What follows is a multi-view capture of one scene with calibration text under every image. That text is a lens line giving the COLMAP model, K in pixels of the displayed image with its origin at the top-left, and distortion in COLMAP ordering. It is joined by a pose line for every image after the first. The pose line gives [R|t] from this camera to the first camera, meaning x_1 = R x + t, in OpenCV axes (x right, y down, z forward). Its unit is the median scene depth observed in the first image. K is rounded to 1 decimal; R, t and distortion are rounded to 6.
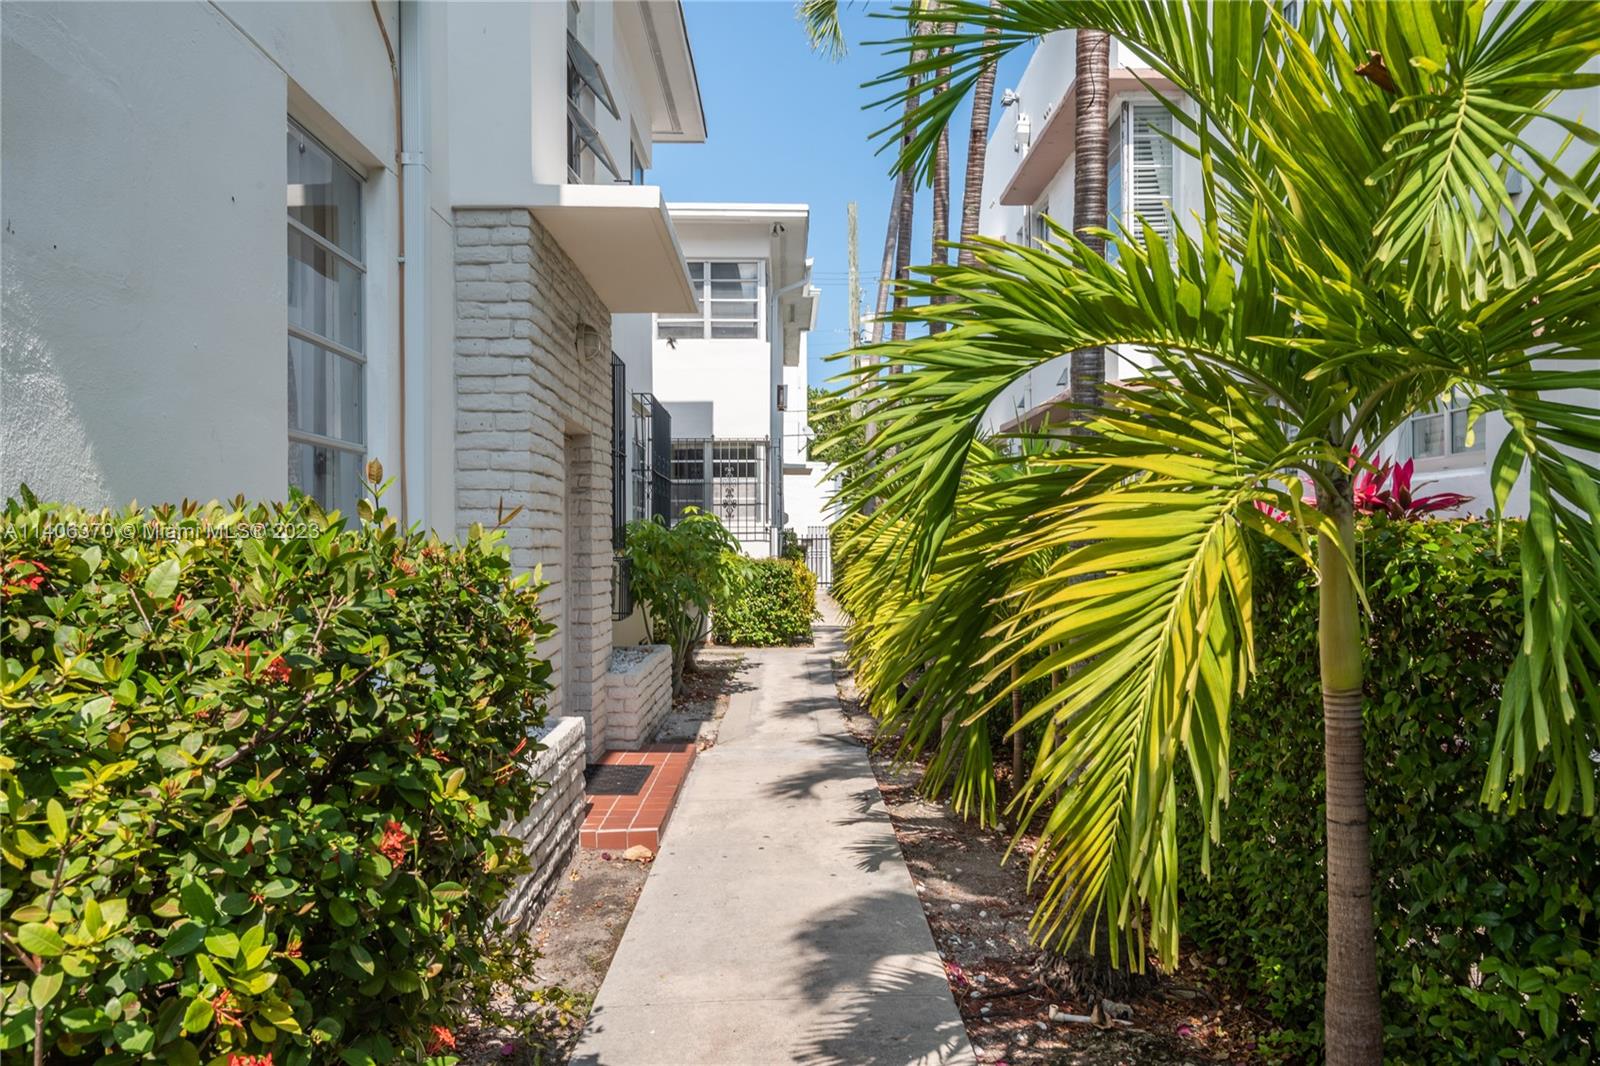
lens RADIAL K [[1196.7, 0, 800.0], [0, 1196.7, 533.6], [0, 0, 1]] dist [0.000282, 0.000032]
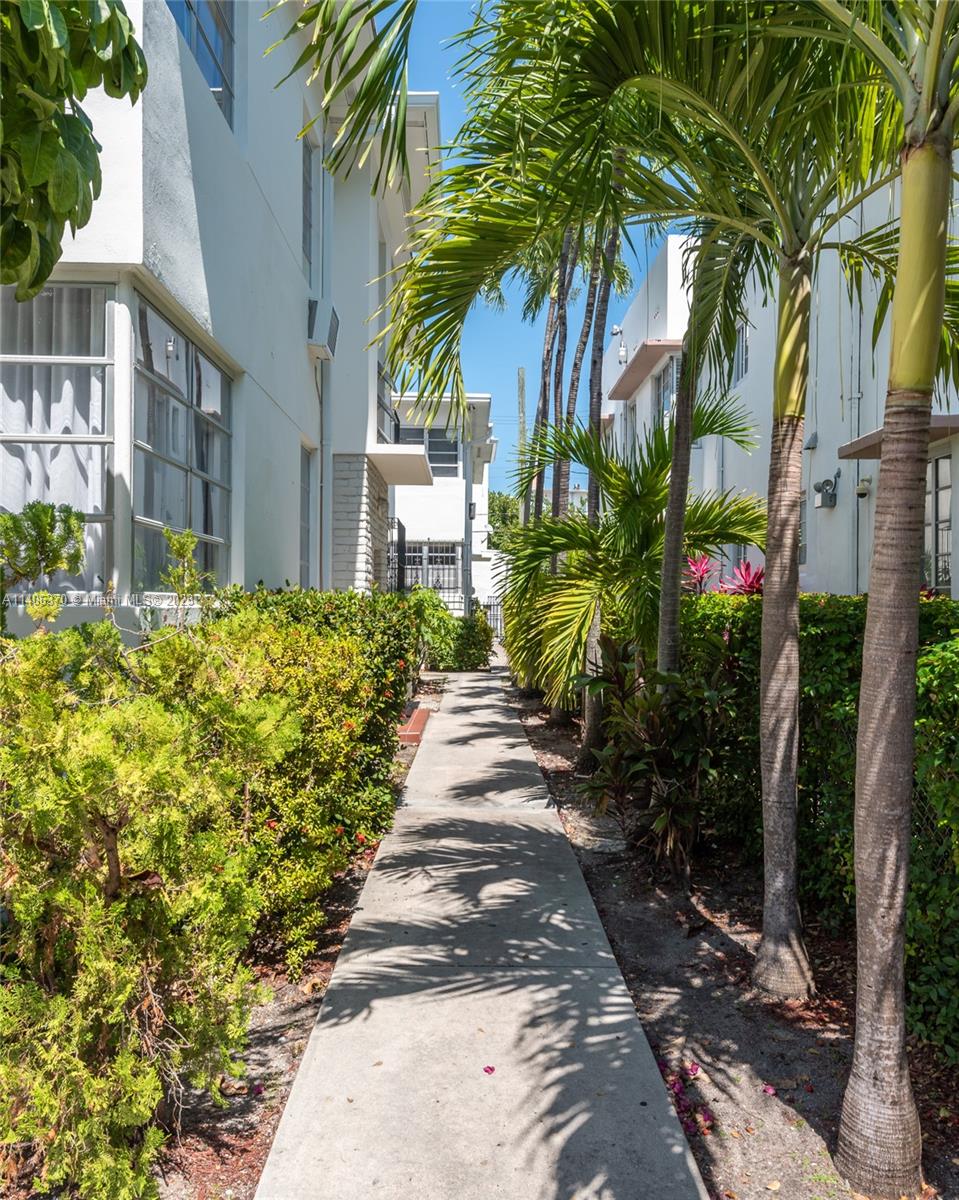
lens RADIAL K [[948.1, 0, 479.5], [0, 948.1, 600.0], [0, 0, 1]] dist [-0.000353, -0.000085]
pose [[0.999959, 0.008769, -0.002122, -0.002284], [-0.008772, 0.999960, -0.001511, 0.000655], [0.002108, 0.001530, 0.999997, -0.247075]]
